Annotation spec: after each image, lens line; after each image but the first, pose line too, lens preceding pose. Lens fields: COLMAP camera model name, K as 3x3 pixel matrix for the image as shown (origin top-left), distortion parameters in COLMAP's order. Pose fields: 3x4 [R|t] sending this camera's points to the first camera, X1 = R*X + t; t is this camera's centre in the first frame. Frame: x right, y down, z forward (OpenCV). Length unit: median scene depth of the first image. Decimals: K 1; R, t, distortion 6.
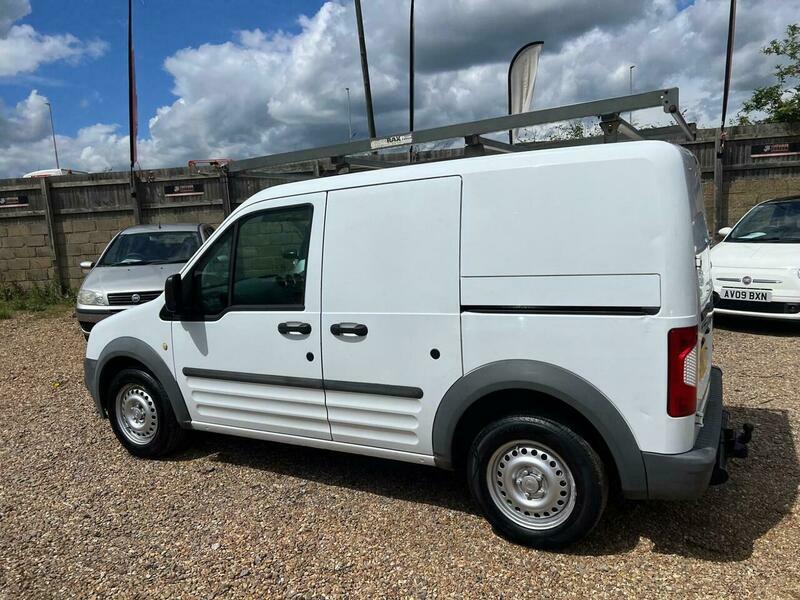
lens RADIAL K [[593.7, 0, 406.5], [0, 593.7, 299.7], [0, 0, 1]] dist [0.062818, -0.067198]
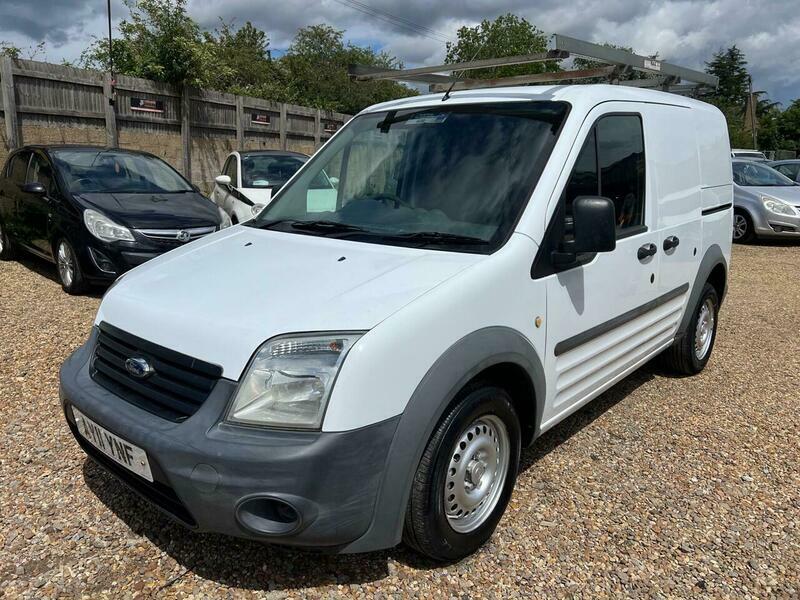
lens RADIAL K [[593.7, 0, 384.7], [0, 593.7, 279.9], [0, 0, 1]] dist [0.062818, -0.067198]
pose [[0.251655, -0.137245, 0.958036, -1.188756], [0.107962, 0.987697, 0.113134, -0.056864], [-0.961776, 0.074961, 0.263376, 1.151108]]
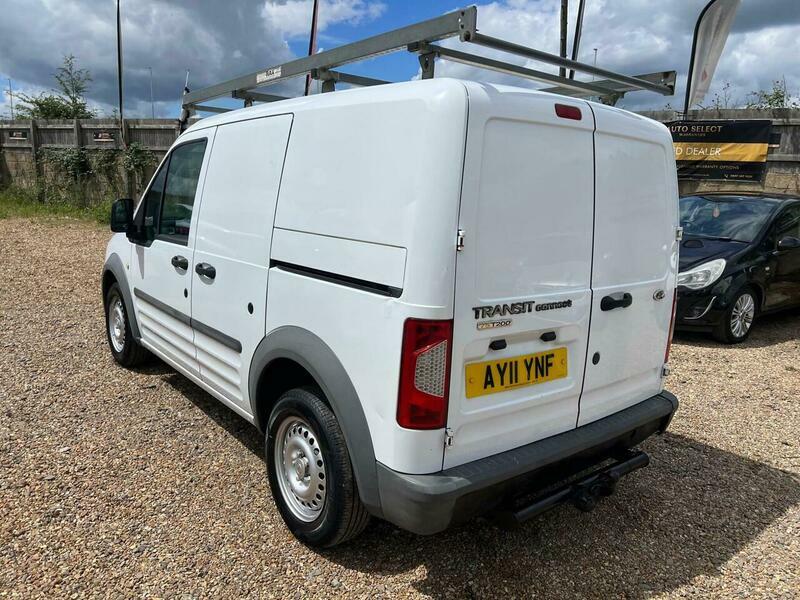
lens RADIAL K [[593.7, 0, 407.5], [0, 593.7, 295.7], [0, 0, 1]] dist [0.062818, -0.067198]
pose [[0.923166, 0.164499, -0.347427, 0.522989], [-0.147040, 0.986189, 0.076232, -0.029636], [0.355168, -0.019289, 0.934603, 0.196232]]
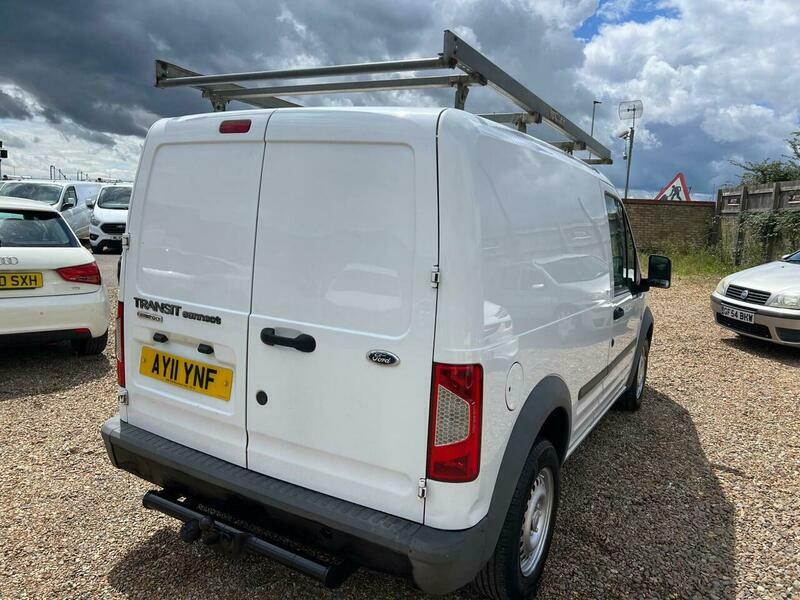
lens RADIAL K [[593.7, 0, 401.9], [0, 593.7, 302.7], [0, 0, 1]] dist [0.062818, -0.067198]
pose [[-0.035692, 0.200169, -0.979111, 1.095012], [-0.182381, 0.961977, 0.203314, -0.186966], [0.982580, 0.185828, 0.002172, 1.095375]]
